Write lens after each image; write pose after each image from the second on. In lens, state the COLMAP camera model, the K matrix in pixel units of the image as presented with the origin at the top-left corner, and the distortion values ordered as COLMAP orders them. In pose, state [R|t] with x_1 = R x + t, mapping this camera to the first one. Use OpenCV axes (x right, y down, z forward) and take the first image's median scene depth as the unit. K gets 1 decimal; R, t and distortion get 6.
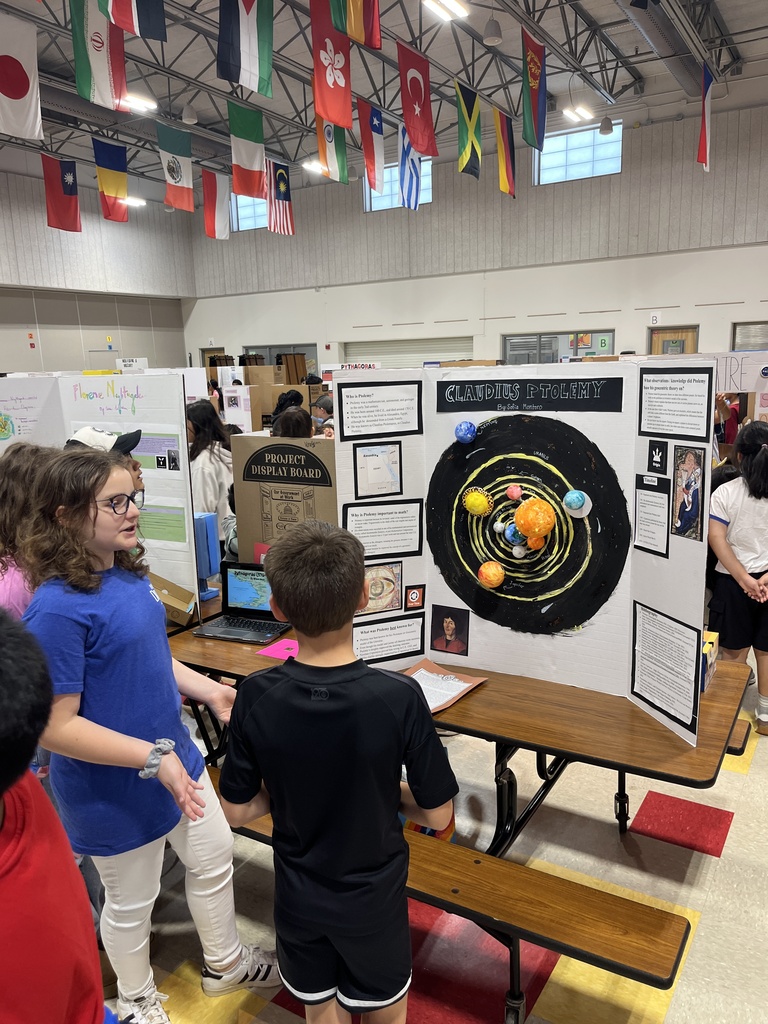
lens RADIAL K [[793.1, 0, 386.7], [0, 793.1, 514.8], [0, 0, 1]] dist [0.032940, -0.051505]
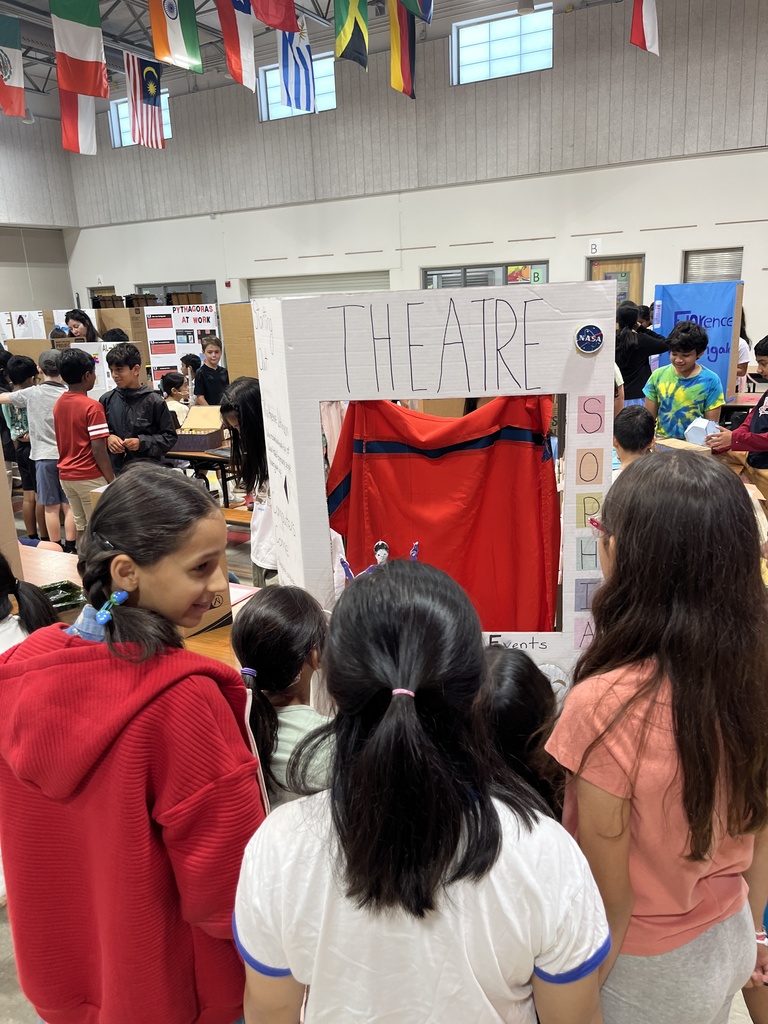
lens RADIAL K [[793.1, 0, 404.9], [0, 793.1, 505.6], [0, 0, 1]] dist [0.032940, -0.051505]
pose [[0.998966, -0.021878, 0.039850, 0.087443], [0.019234, 0.997663, 0.065563, -0.028987], [-0.041192, -0.064729, 0.997052, 0.134519]]
